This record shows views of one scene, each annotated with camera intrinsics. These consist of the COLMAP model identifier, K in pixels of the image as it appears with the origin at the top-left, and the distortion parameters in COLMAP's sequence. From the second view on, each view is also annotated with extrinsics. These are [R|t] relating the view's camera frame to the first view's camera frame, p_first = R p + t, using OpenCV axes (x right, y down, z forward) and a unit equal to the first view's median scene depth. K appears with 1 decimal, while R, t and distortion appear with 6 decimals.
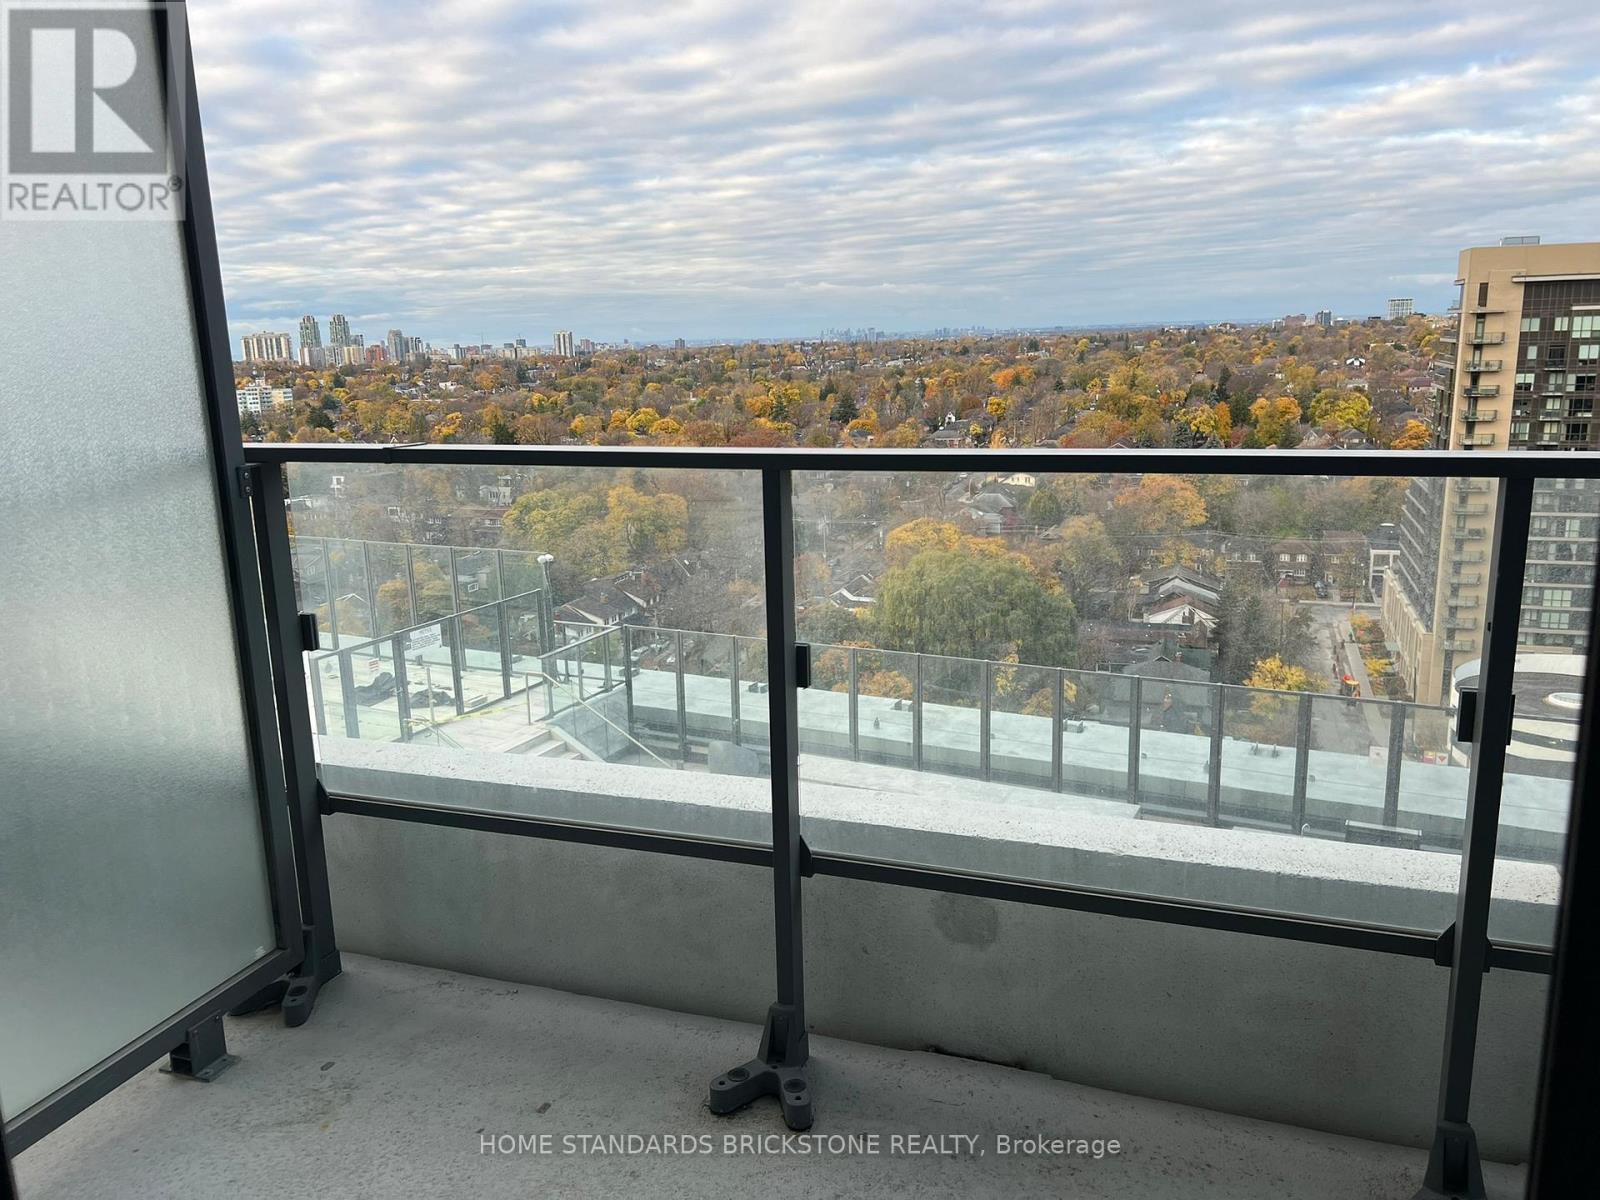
lens RADIAL K [[1186.5, 0, 770.7], [0, 1186.5, 606.7], [0, 0, 1]] dist [0.053809, -0.052167]
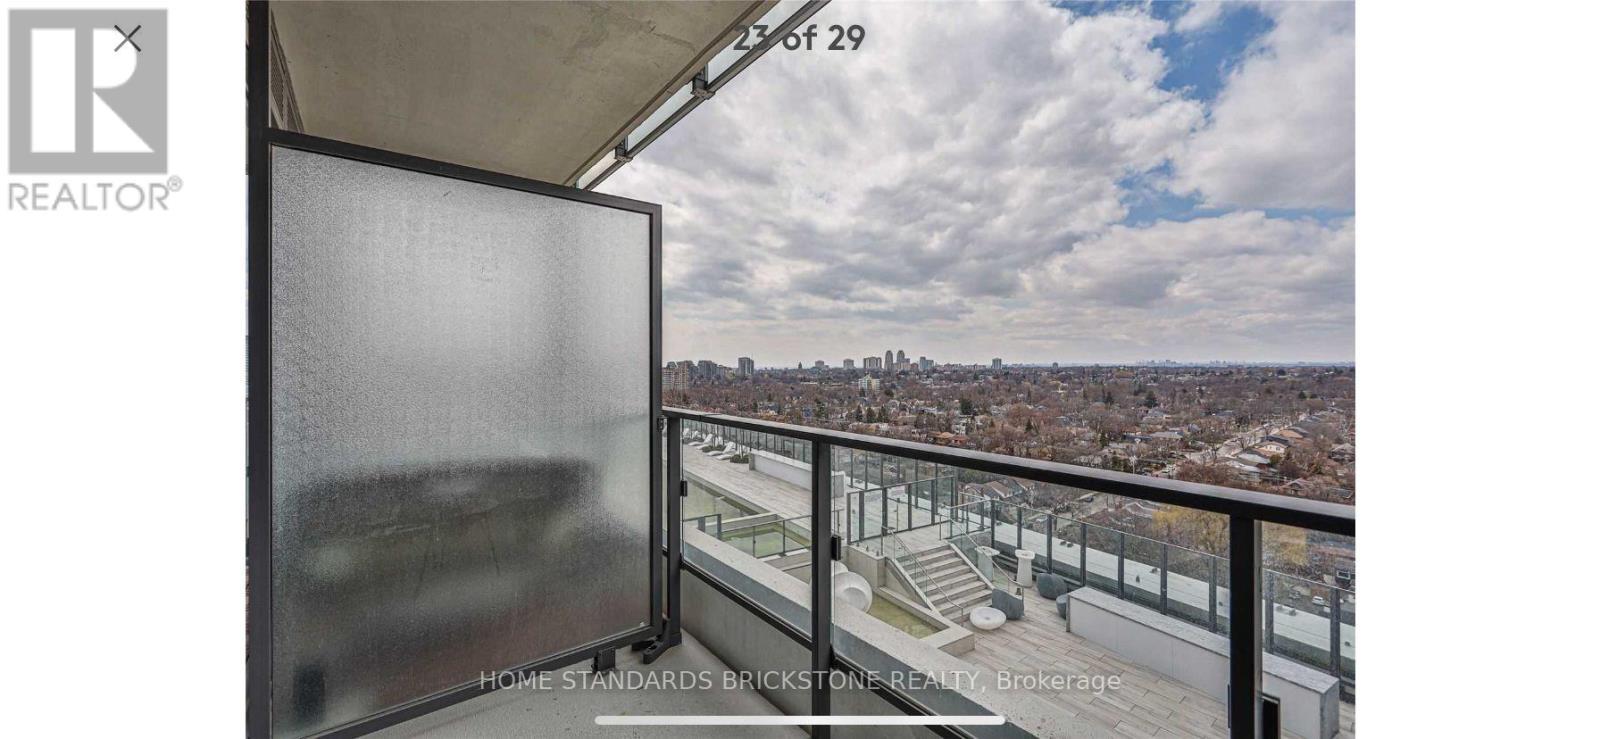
lens RADIAL K [[520.9, 0, 793.5], [0, 520.9, 367.9], [0, 0, 1]] dist [0.001354, 0.000096]
pose [[0.856824, 0.030808, -0.514687, 0.039097], [-0.135775, 0.976464, -0.167583, -0.008158], [0.497411, 0.213471, 0.840841, 0.021977]]
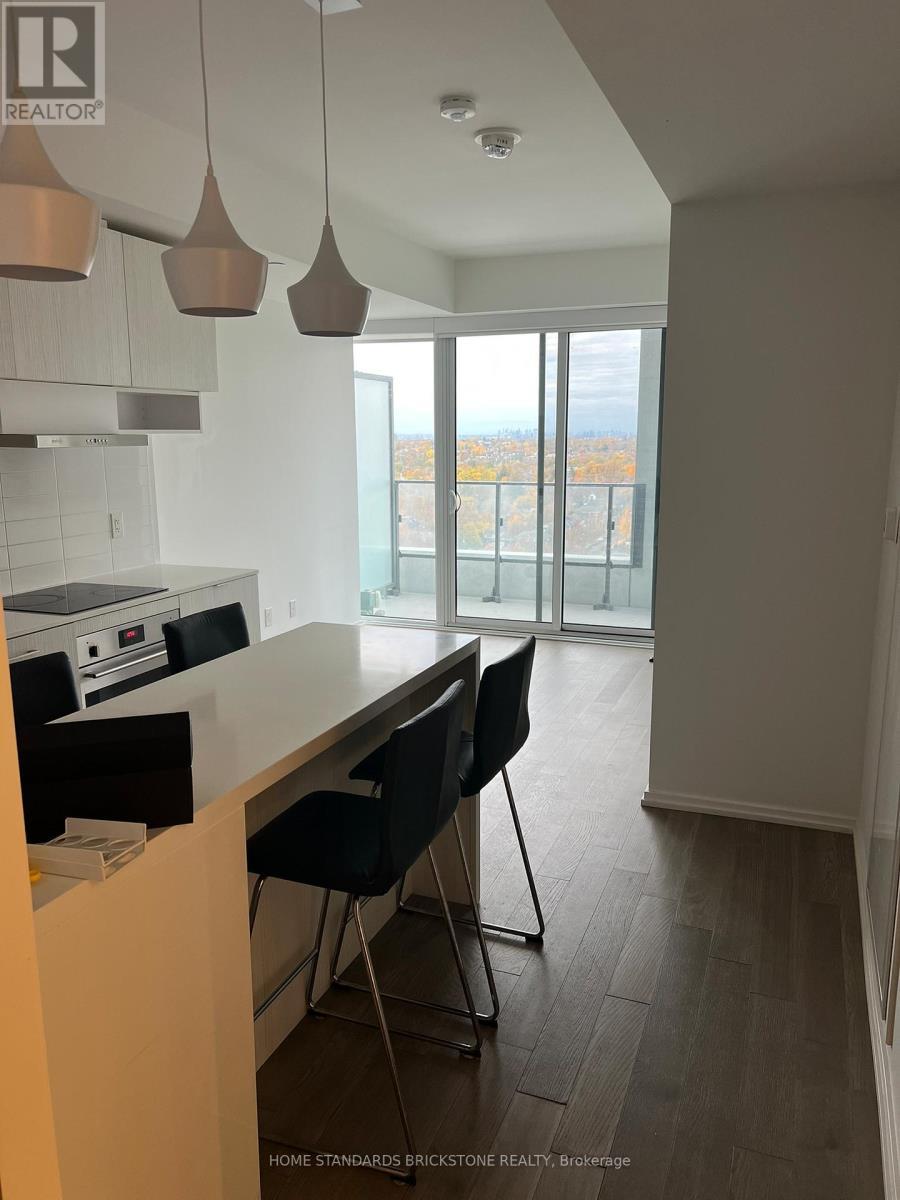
lens RADIAL K [[889.8, 0, 439.9], [0, 889.8, 615.0], [0, 0, 1]] dist [0.053809, -0.052167]
pose [[0.999387, 0.030498, -0.017216, -0.017631], [-0.030865, 0.999294, -0.021438, 0.058417], [0.016550, 0.021956, 0.999622, -0.313556]]
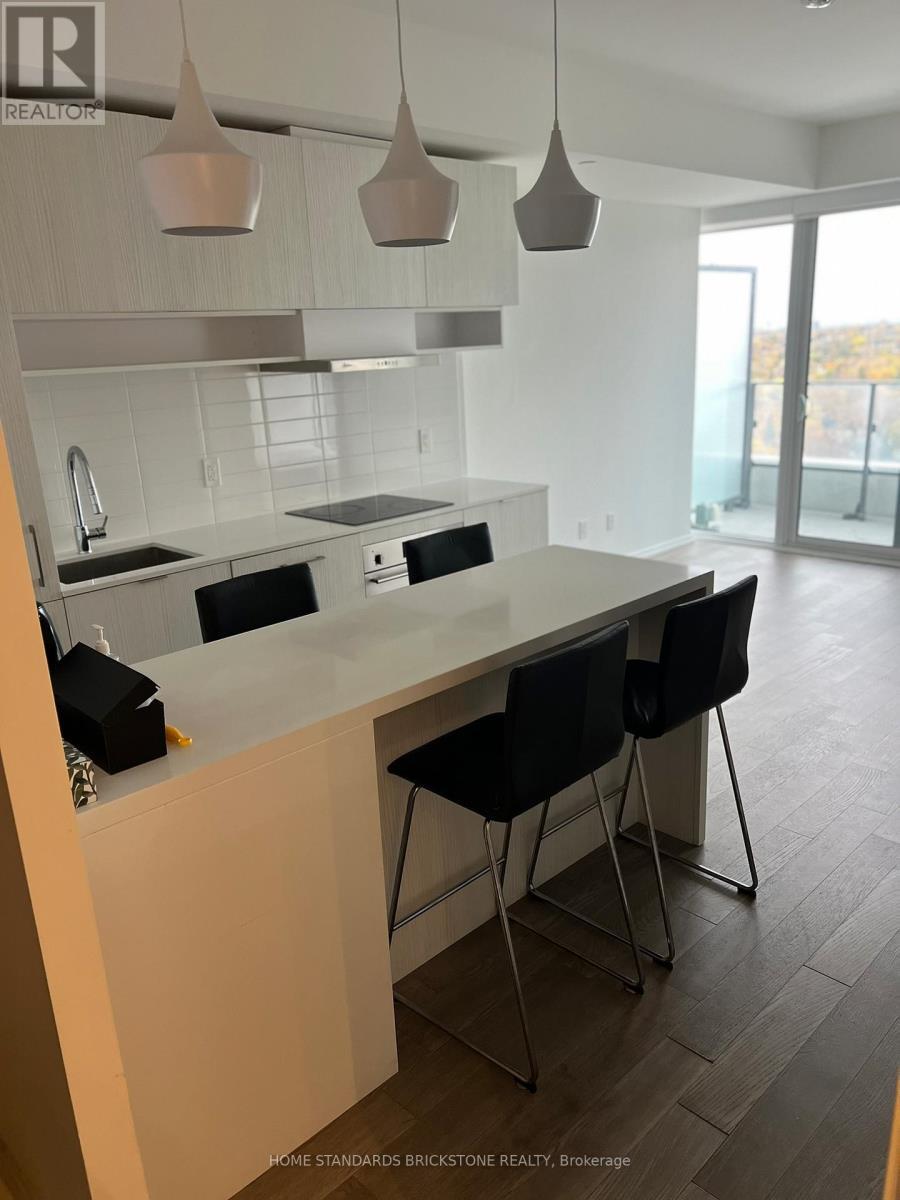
lens RADIAL K [[889.8, 0, 462.2], [0, 889.8, 613.0], [0, 0, 1]] dist [0.053809, -0.052167]
pose [[0.908059, 0.111472, -0.403735, 0.006509], [-0.074461, 0.991543, 0.106292, 0.053726], [0.412169, -0.066456, 0.908680, -0.307922]]
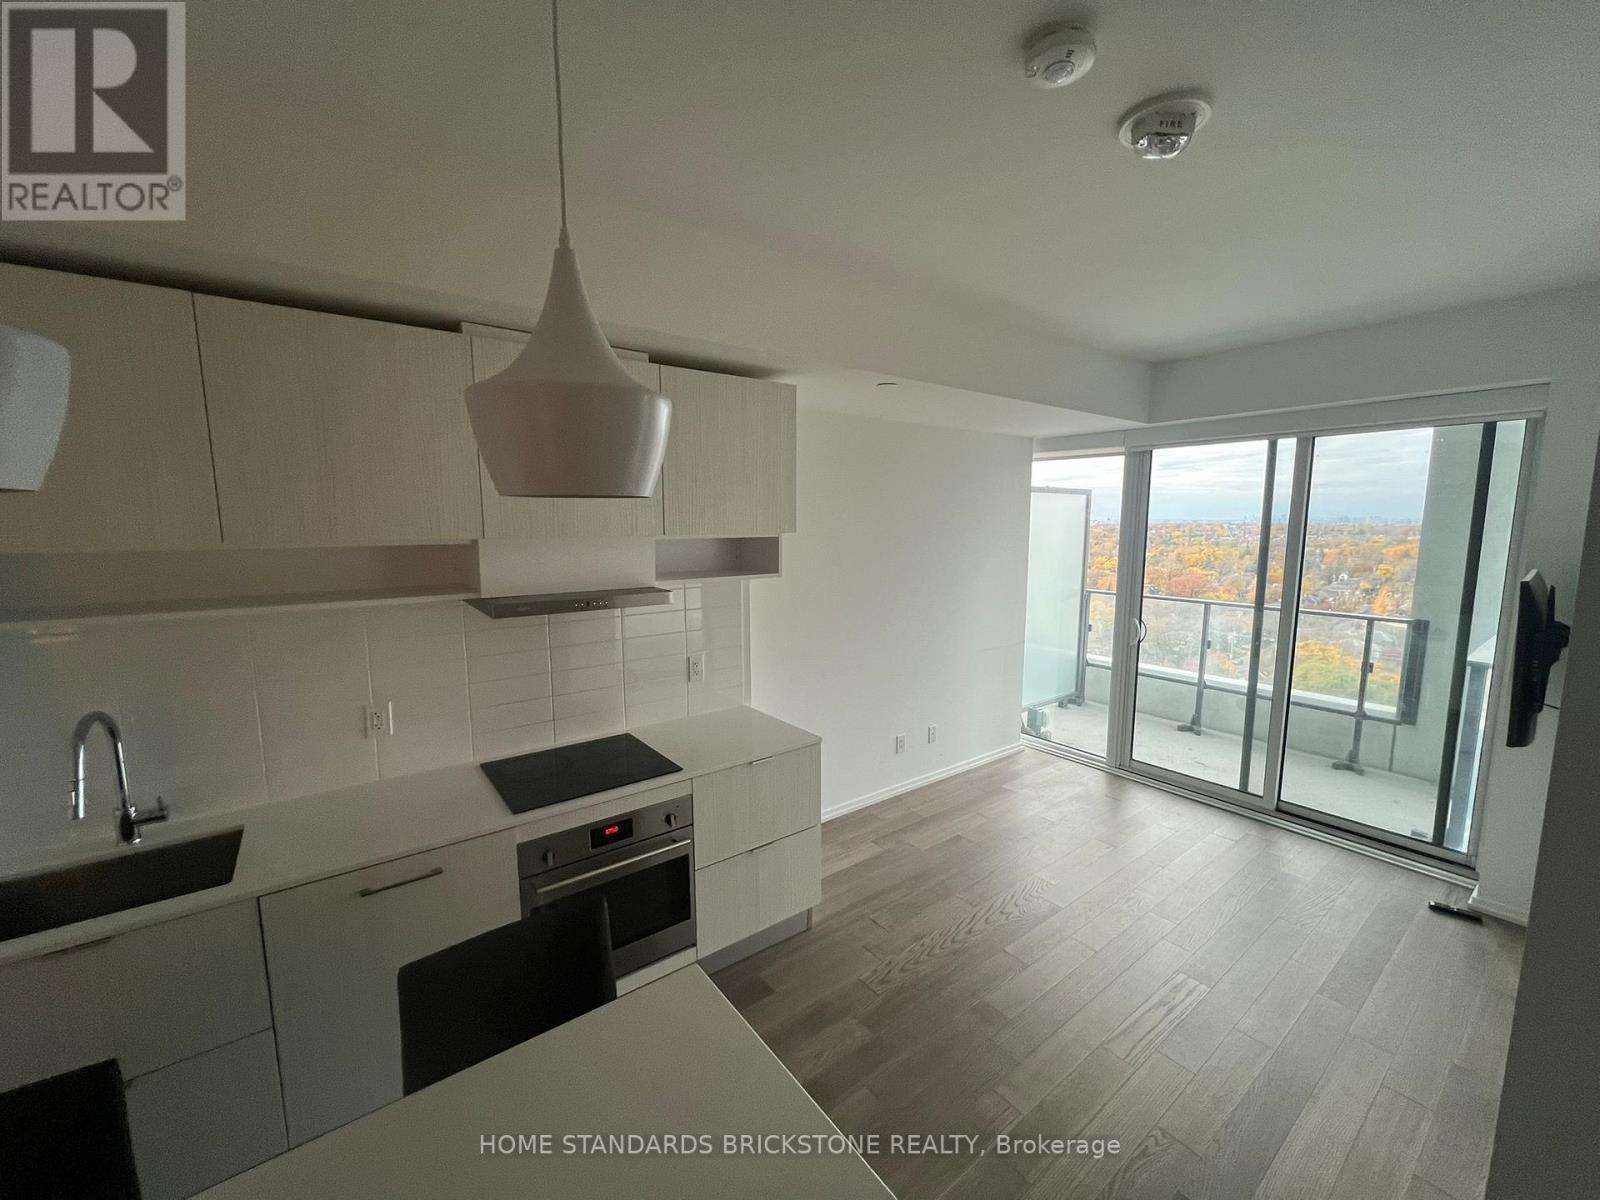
lens RADIAL K [[630.3, 0, 804.4], [0, 630.3, 605.0], [0, 0, 1]] dist [-0.000050, -0.000335]
pose [[0.844873, 0.099620, -0.525610, -0.003471], [-0.140663, 0.989305, -0.038598, 0.022904], [0.516143, 0.106544, 0.849850, -0.214023]]
